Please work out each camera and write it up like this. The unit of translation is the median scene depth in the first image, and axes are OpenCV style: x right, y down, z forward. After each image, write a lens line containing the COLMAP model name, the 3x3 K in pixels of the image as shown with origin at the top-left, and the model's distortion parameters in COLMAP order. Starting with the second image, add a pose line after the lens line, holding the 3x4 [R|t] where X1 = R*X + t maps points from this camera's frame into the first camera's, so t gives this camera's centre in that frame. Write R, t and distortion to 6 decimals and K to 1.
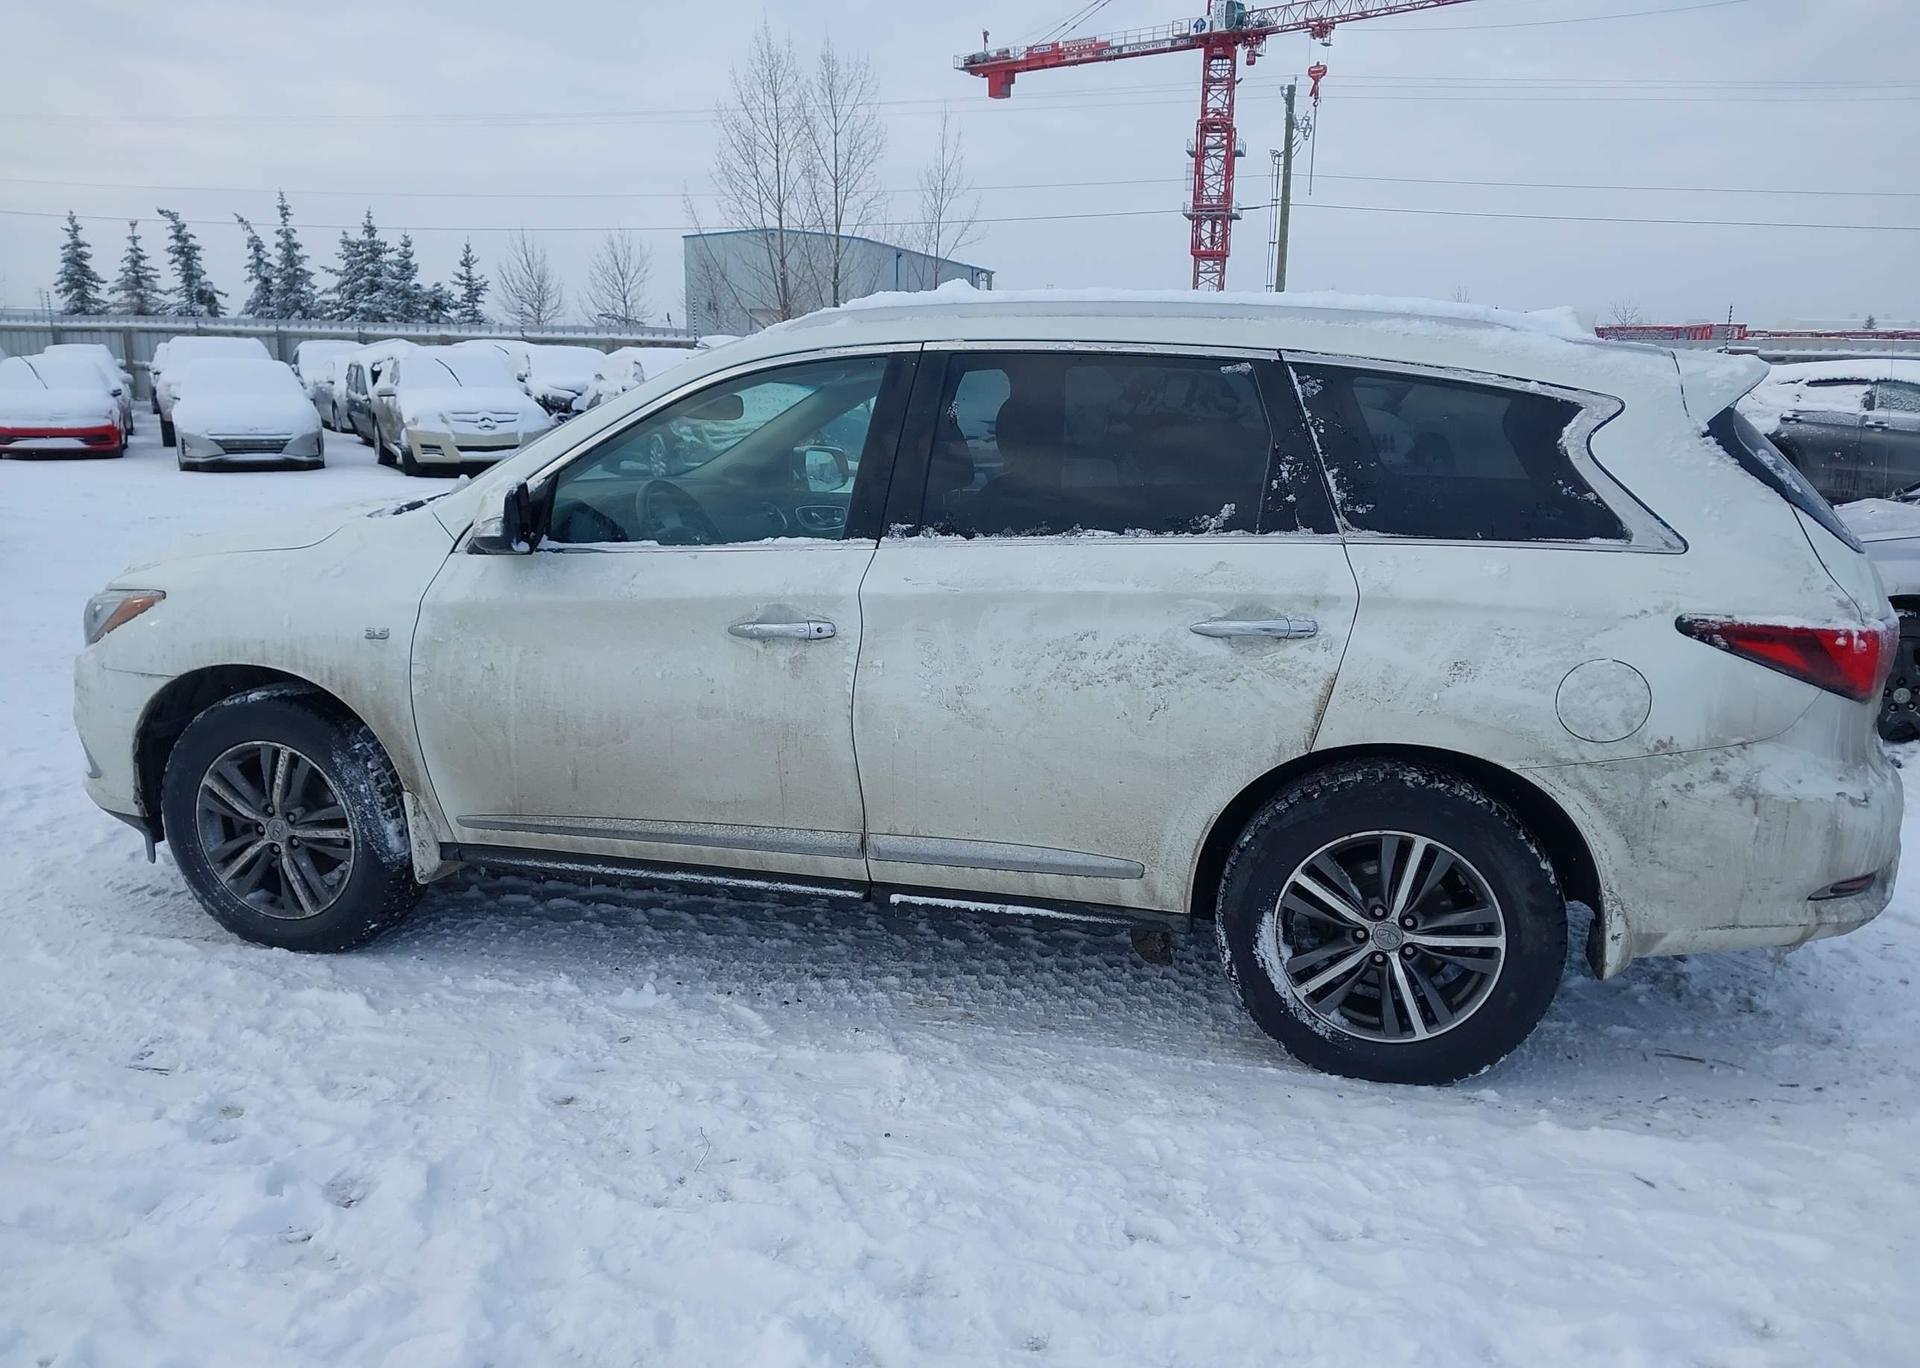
lens RADIAL K [[1514.2, 0, 988.4], [0, 1514.2, 703.0], [0, 0, 1]] dist [0.036100, -0.048334]
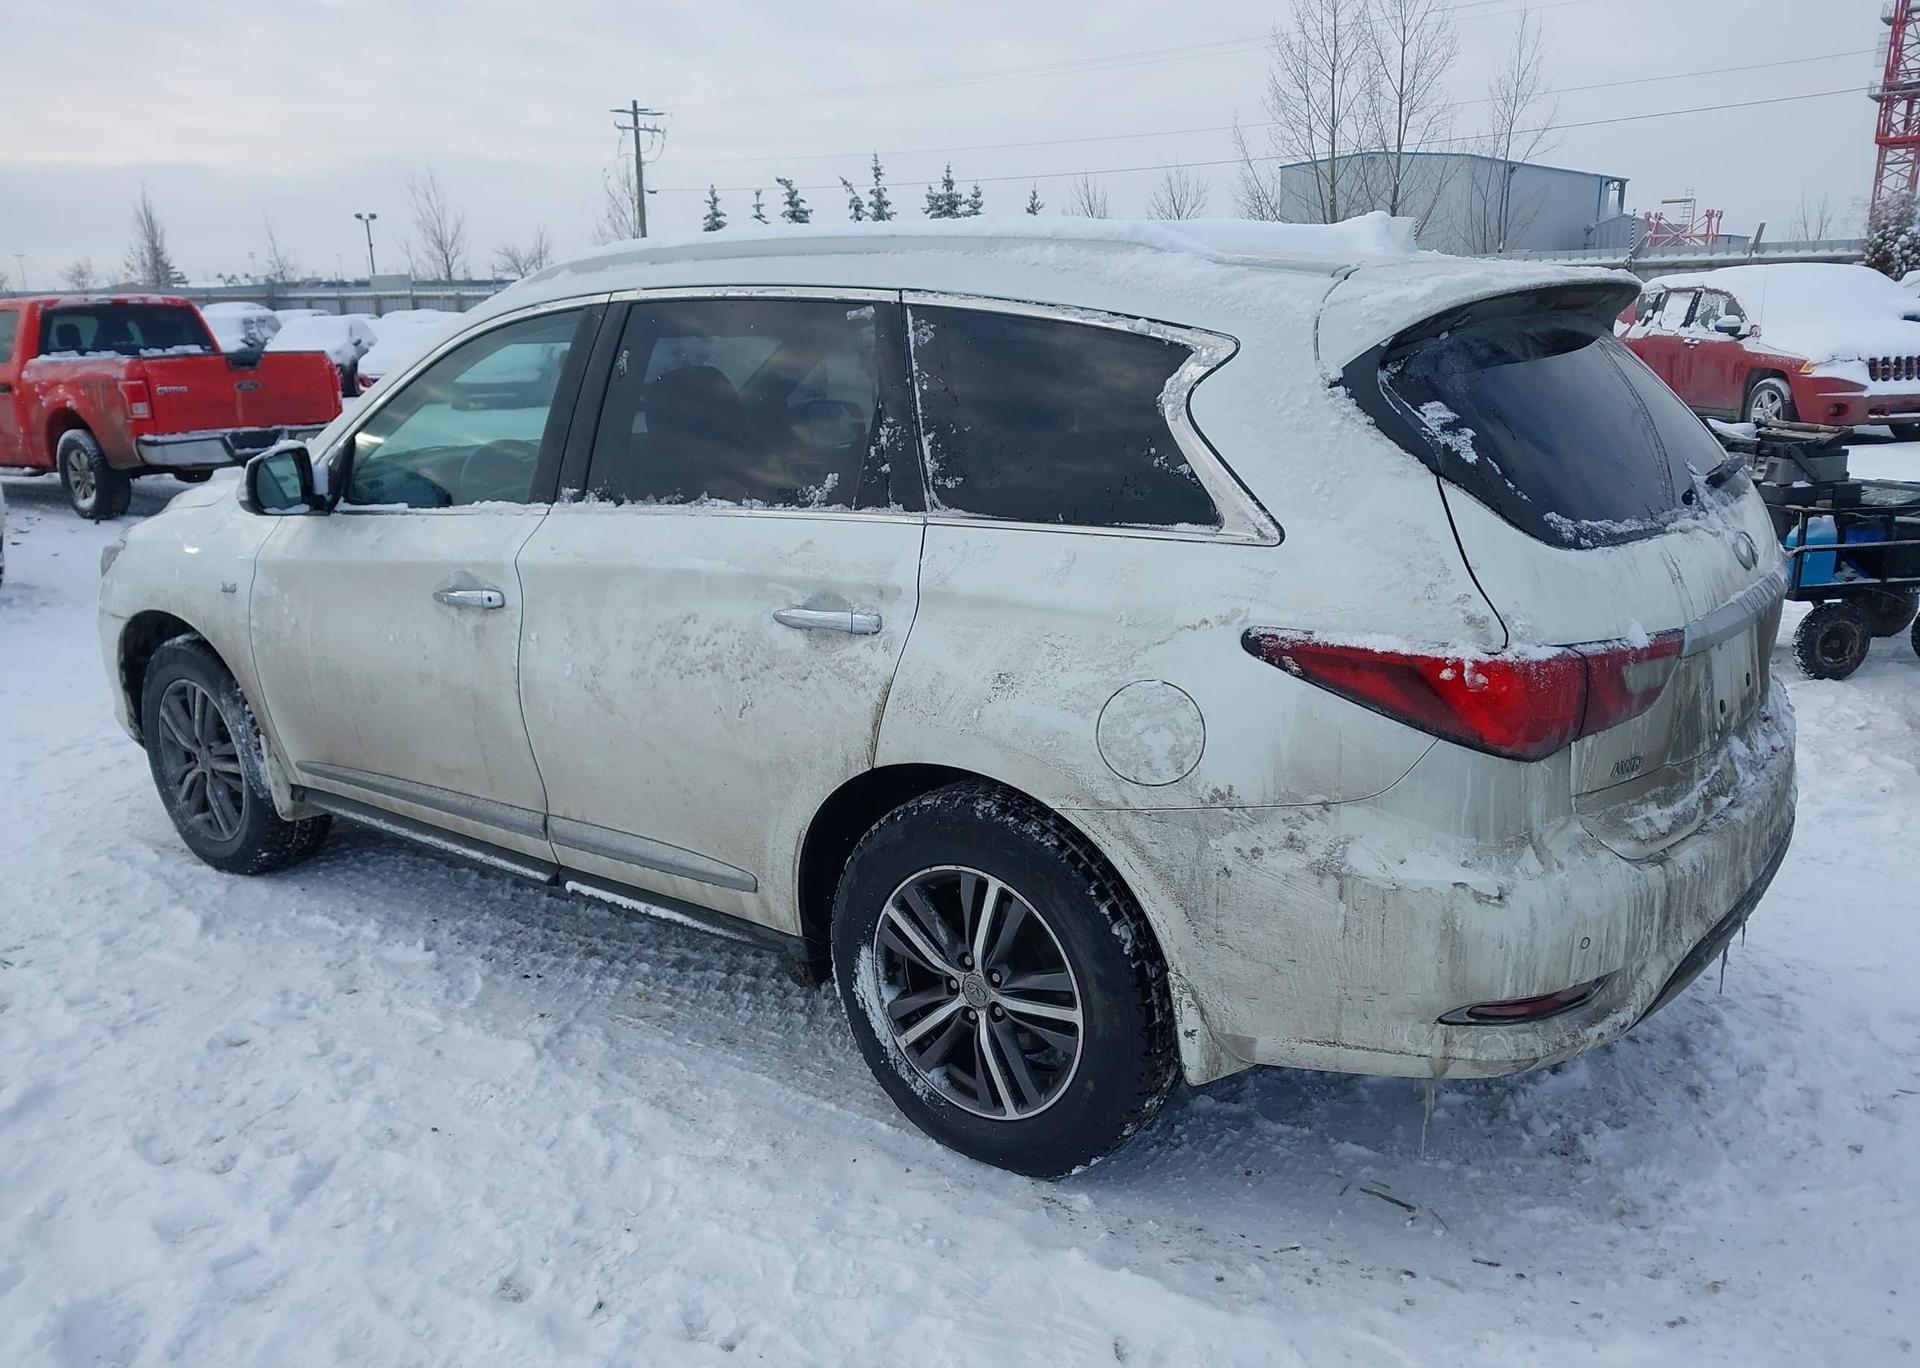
lens RADIAL K [[1514.2, 0, 994.0], [0, 1514.2, 706.2], [0, 0, 1]] dist [0.036100, -0.048334]
pose [[0.923161, 0.062263, -0.379338, 0.539595], [-0.045670, 0.997571, 0.052594, -0.045271], [0.381691, -0.031228, 0.923762, 0.219208]]
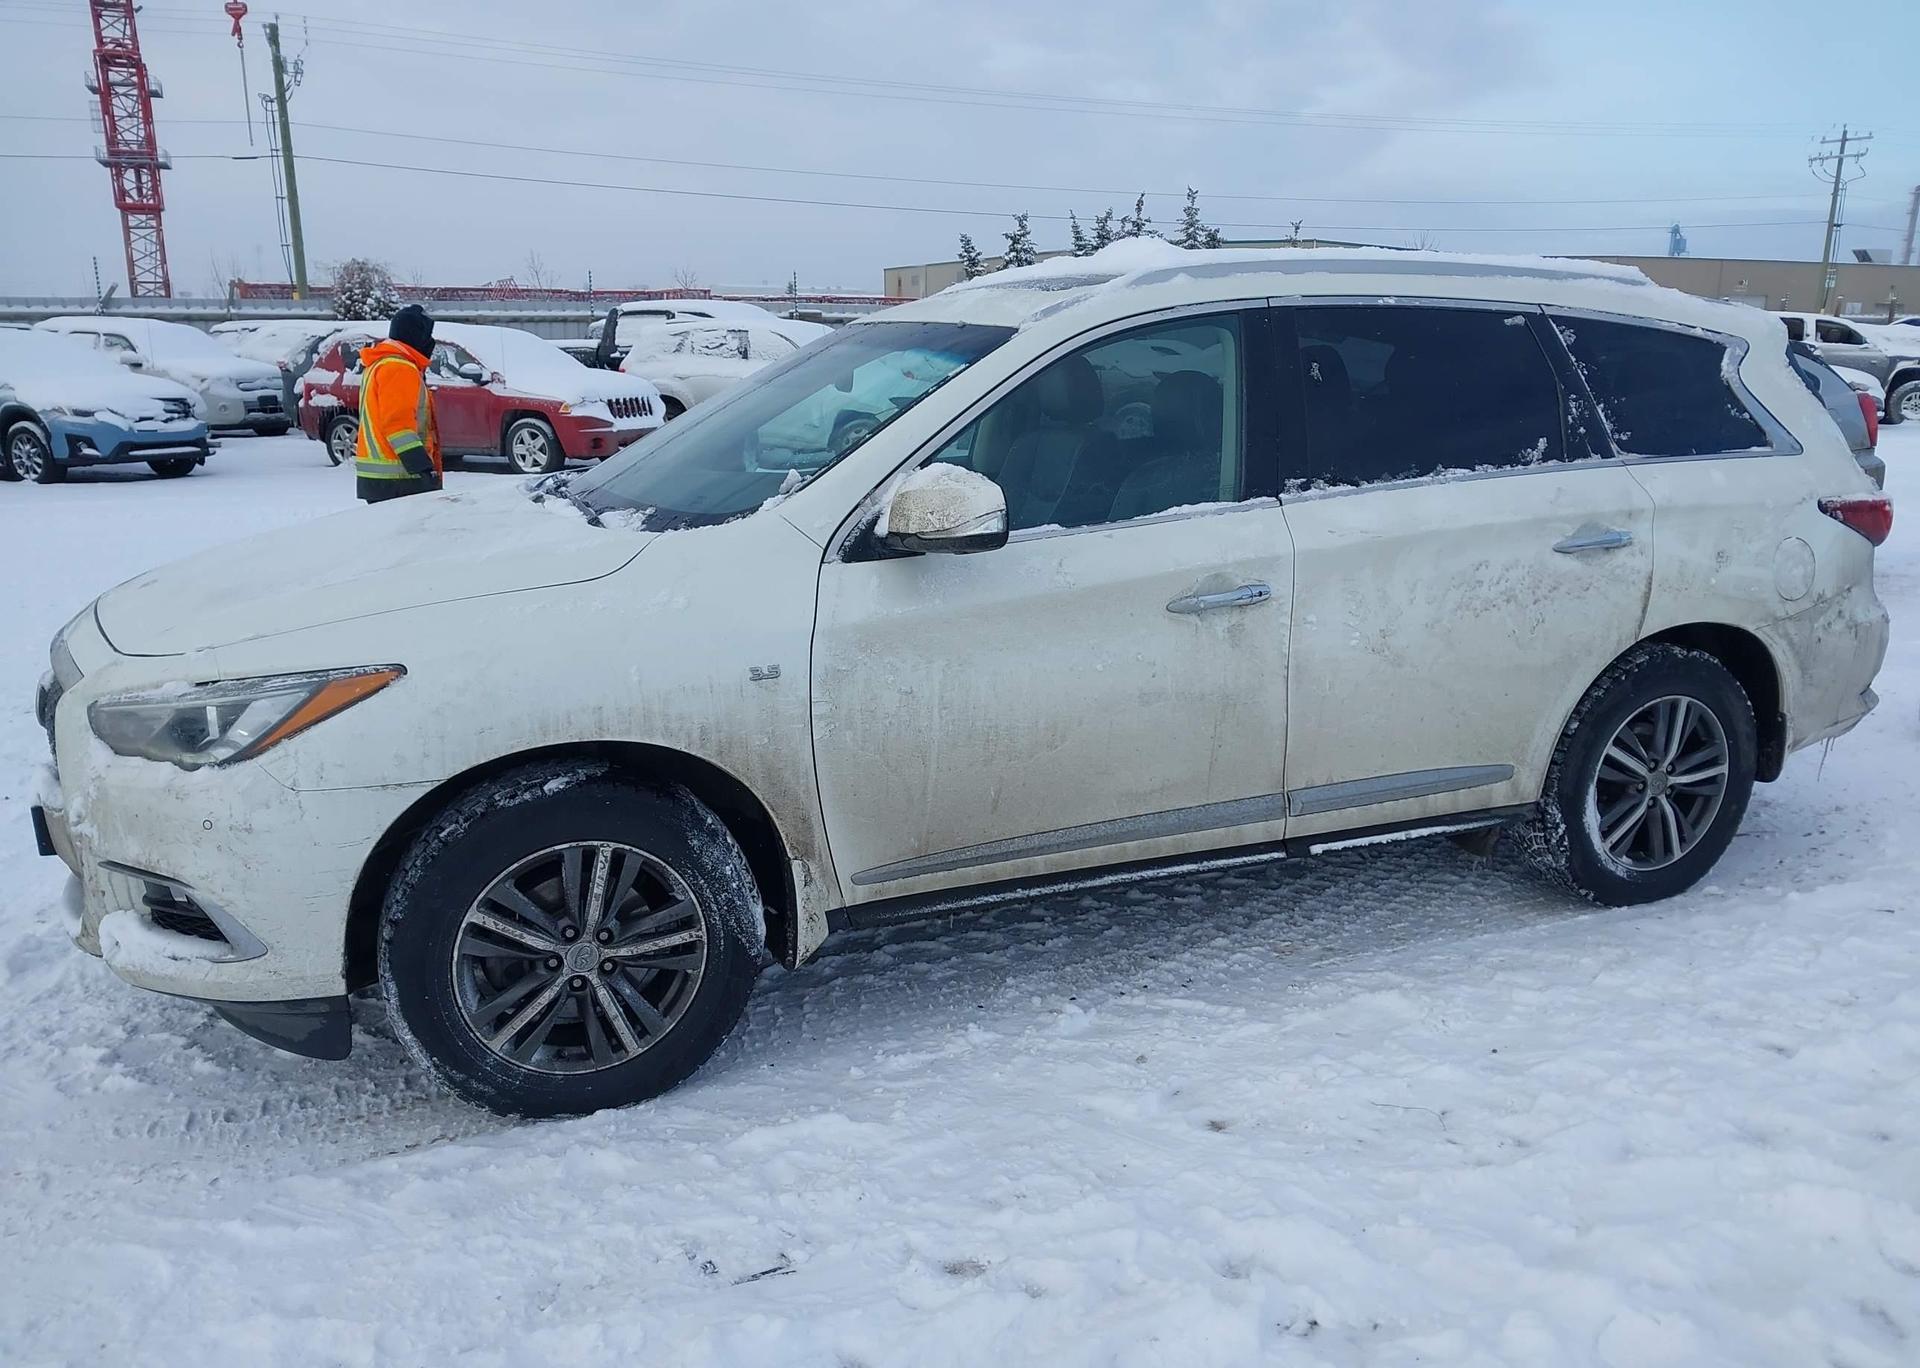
lens RADIAL K [[1514.2, 0, 978.2], [0, 1514.2, 700.9], [0, 0, 1]] dist [0.036100, -0.048334]
pose [[0.793683, -0.159707, 0.586993, -0.824167], [0.147592, 0.986647, 0.068883, -0.072561], [-0.590156, 0.031964, 0.806656, 0.307393]]
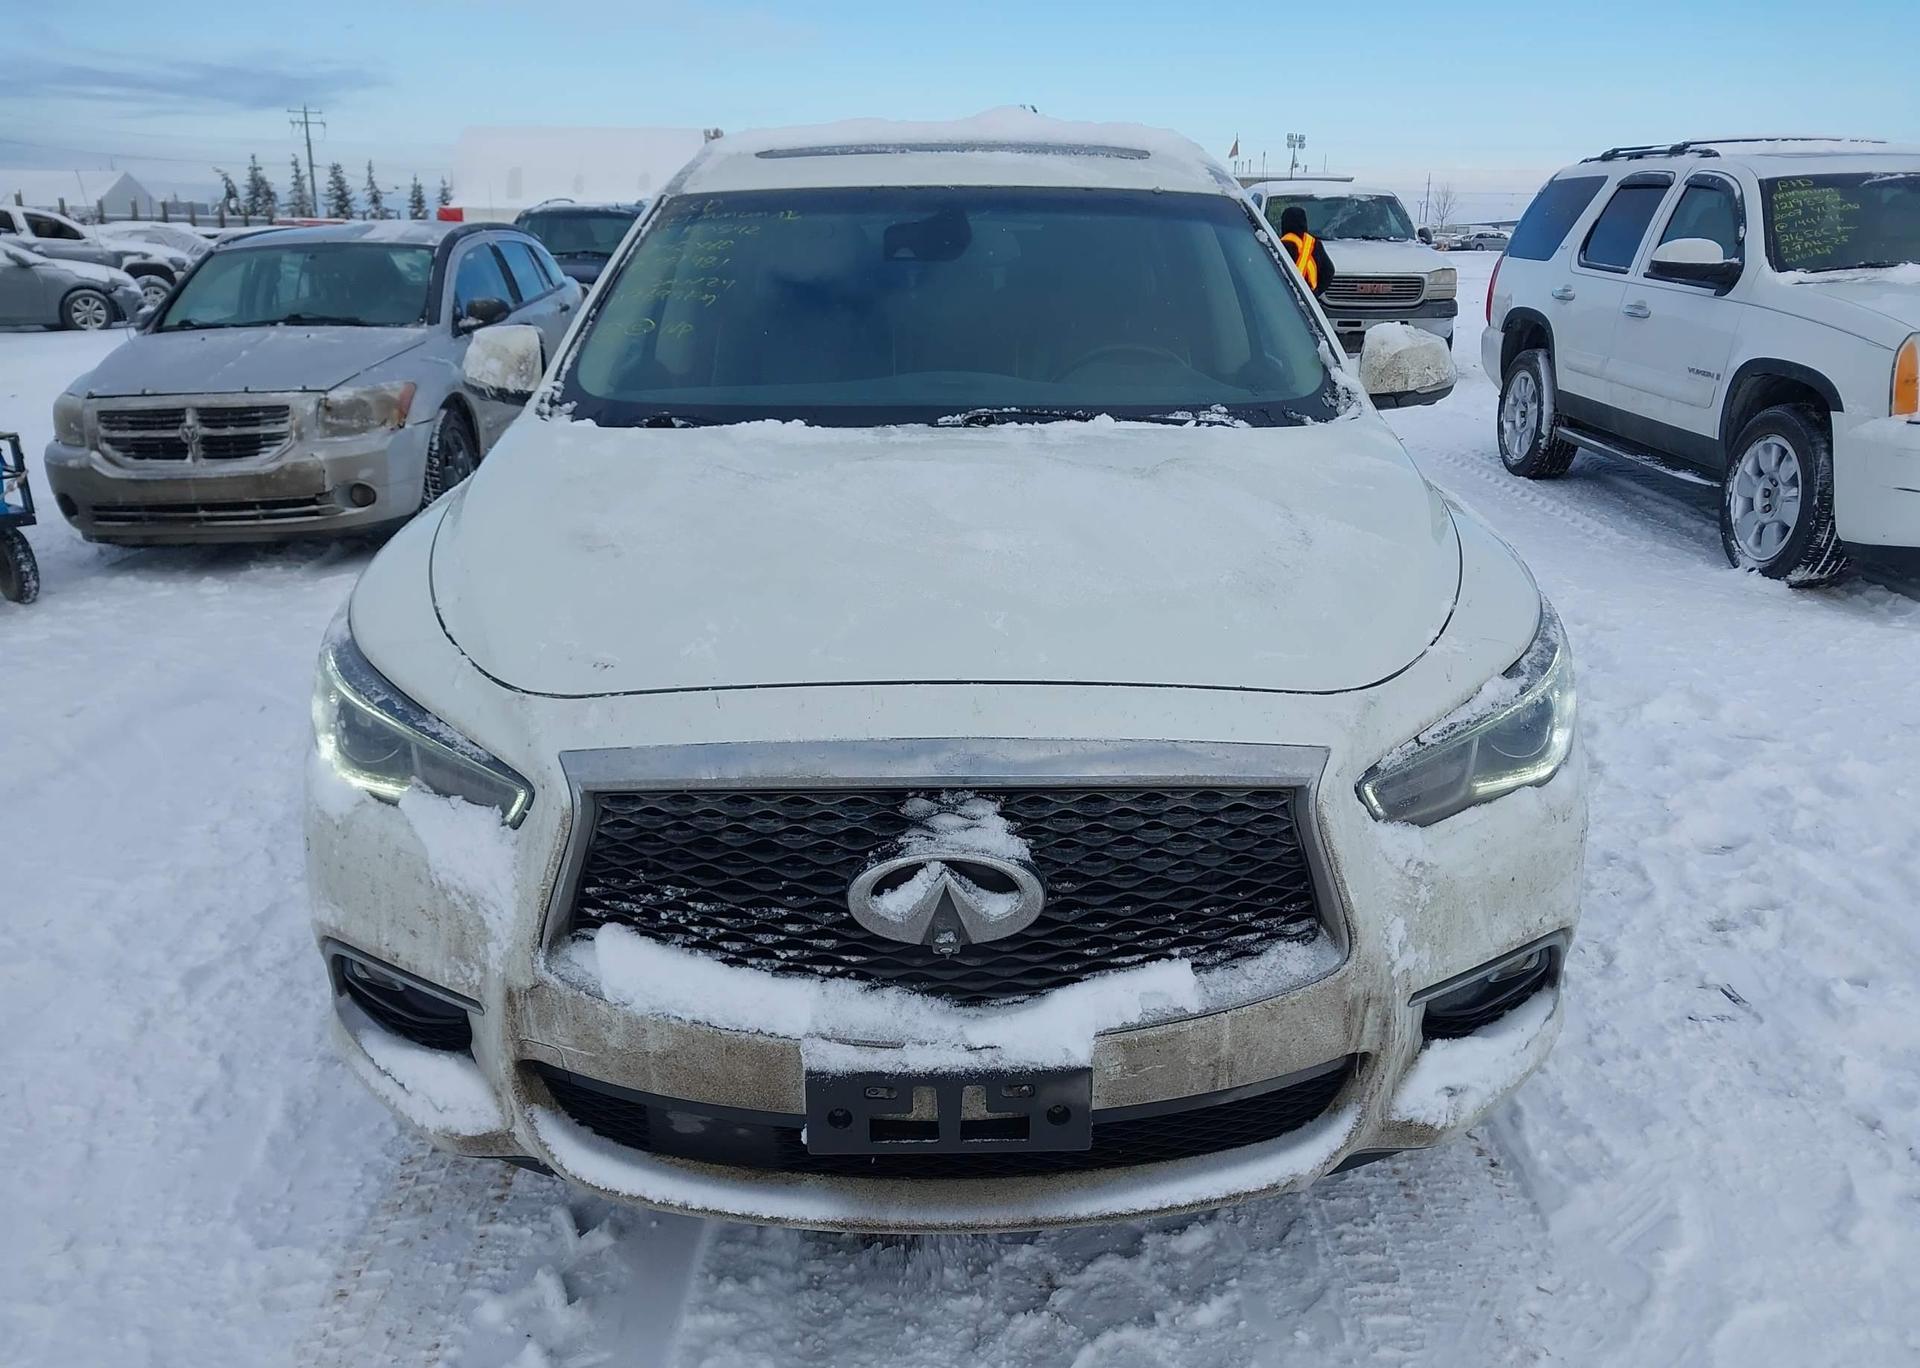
lens RADIAL K [[1514.2, 0, 985.3], [0, 1514.2, 713.5], [0, 0, 1]] dist [0.036100, -0.048334]
pose [[-0.272654, -0.305709, 0.912251, -1.149191], [0.206770, 0.907400, 0.365884, -0.319509], [-0.939631, 0.288386, -0.184195, 1.465331]]
